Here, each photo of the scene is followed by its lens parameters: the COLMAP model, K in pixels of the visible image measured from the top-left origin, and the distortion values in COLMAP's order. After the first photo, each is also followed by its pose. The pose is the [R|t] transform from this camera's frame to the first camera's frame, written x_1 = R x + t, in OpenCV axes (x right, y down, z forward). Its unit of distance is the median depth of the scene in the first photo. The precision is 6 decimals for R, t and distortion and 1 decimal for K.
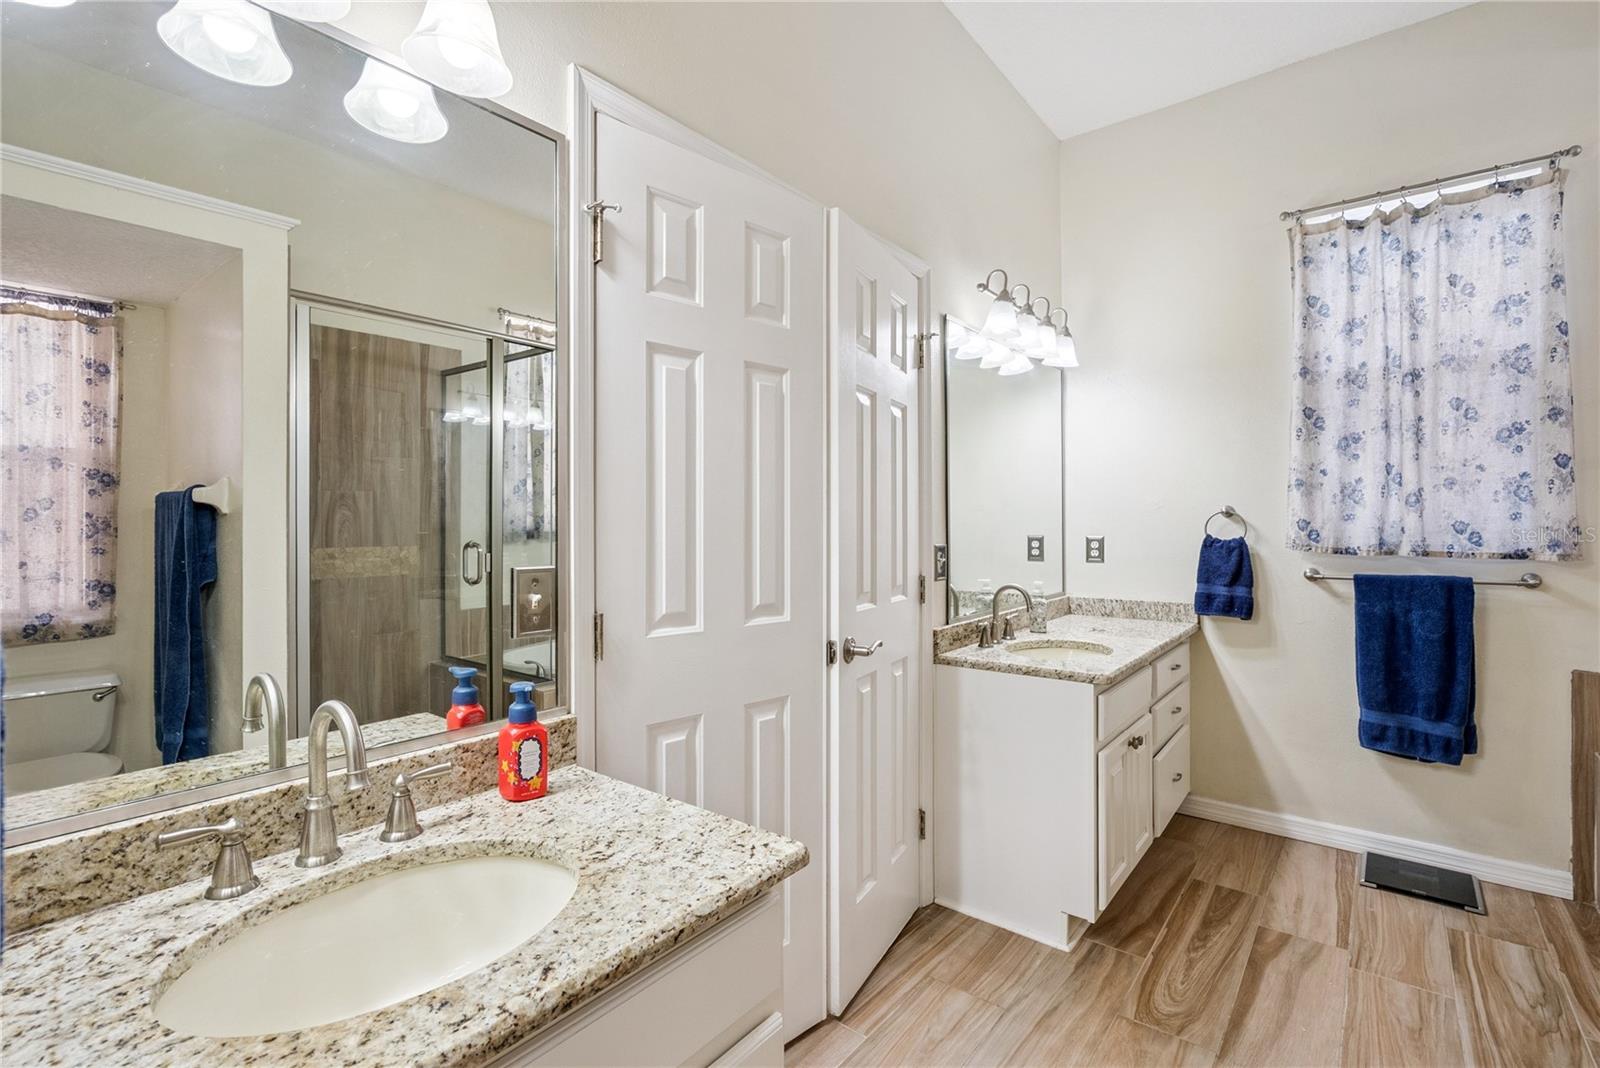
lens RADIAL K [[735.2, 0, 795.0], [0, 735.2, 537.6], [0, 0, 1]] dist [-0.007046, 0.003491]
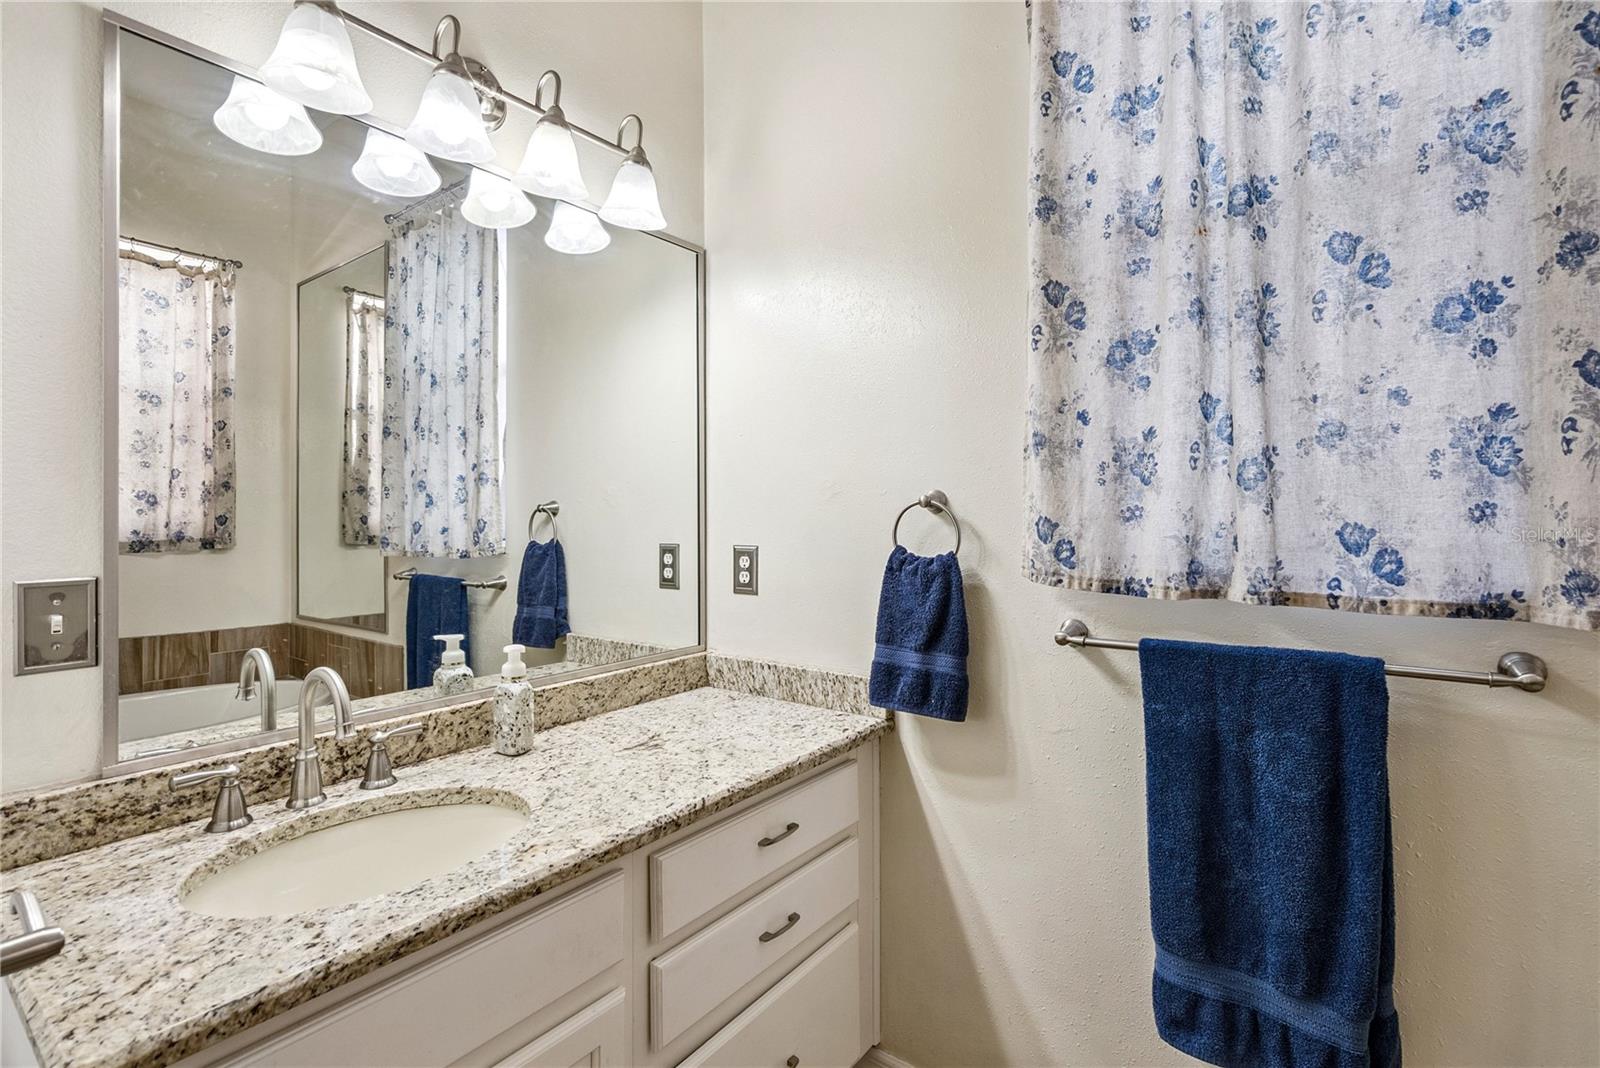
lens RADIAL K [[735.2, 0, 806.4], [0, 735.2, 517.6], [0, 0, 1]] dist [-0.007046, 0.003491]
pose [[0.999711, 0.001831, 0.023953, 0.552424], [-0.001377, 0.999820, -0.018929, -0.016522], [-0.023983, 0.018891, 0.999534, 0.555963]]
